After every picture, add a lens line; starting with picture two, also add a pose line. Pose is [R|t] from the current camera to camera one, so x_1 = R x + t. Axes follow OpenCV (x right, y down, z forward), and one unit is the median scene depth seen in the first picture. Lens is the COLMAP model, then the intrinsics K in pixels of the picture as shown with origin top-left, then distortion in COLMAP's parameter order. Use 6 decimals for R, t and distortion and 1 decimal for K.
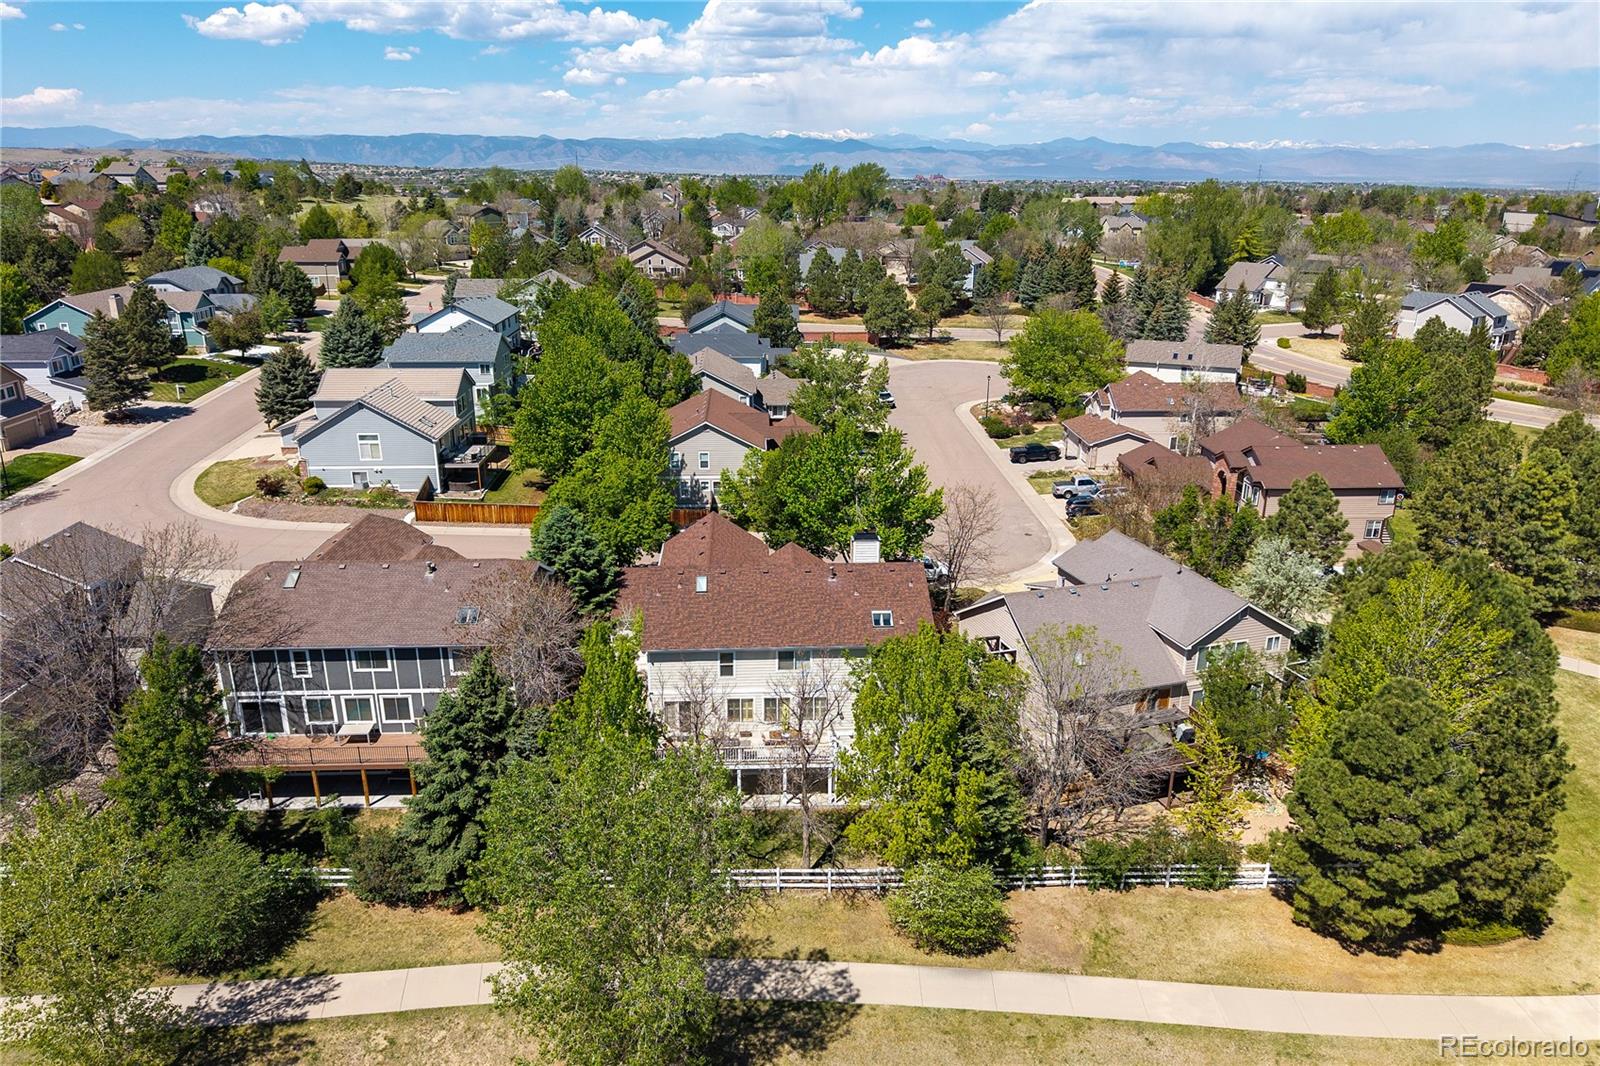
lens RADIAL K [[1107.5, 0, 805.7], [0, 1107.5, 536.1], [0, 0, 1]] dist [0.022524, -0.033880]
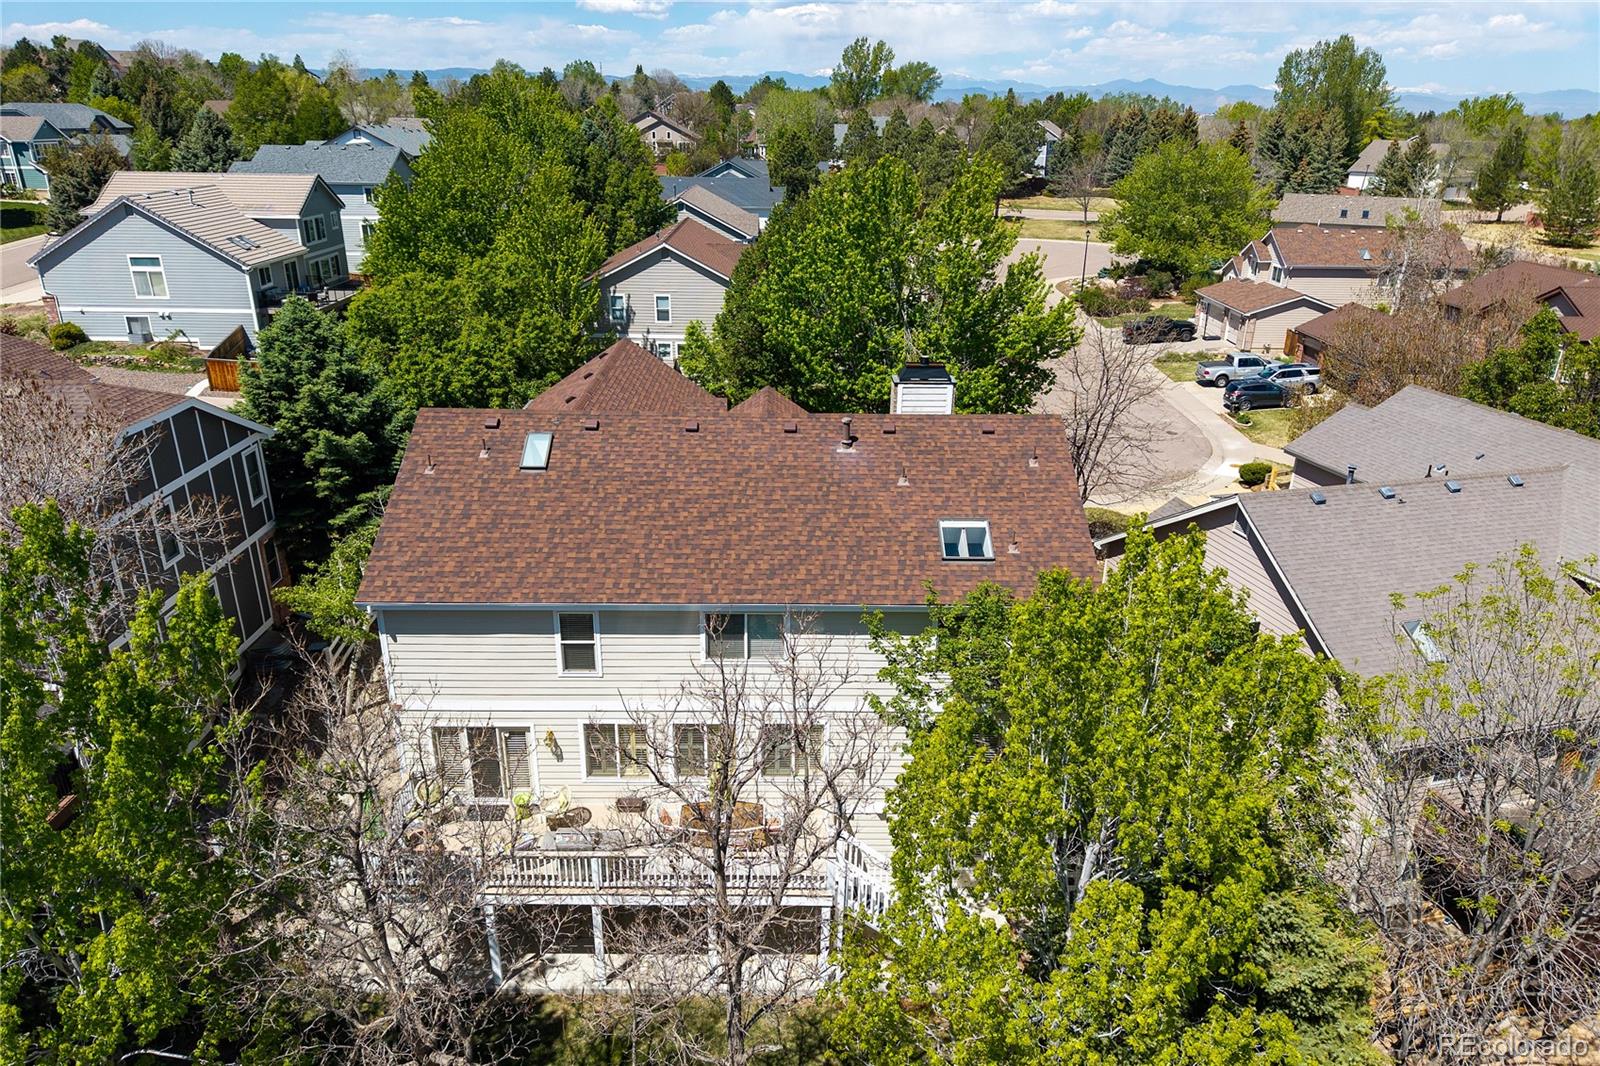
lens RADIAL K [[1107.5, 0, 838.2], [0, 1107.5, 573.9], [0, 0, 1]] dist [0.022524, -0.033880]
pose [[0.999676, 0.025459, -0.000128, 0.013345], [-0.025377, 0.996856, 0.075067, 0.033596], [0.002038, -0.075039, 0.997179, 0.345852]]
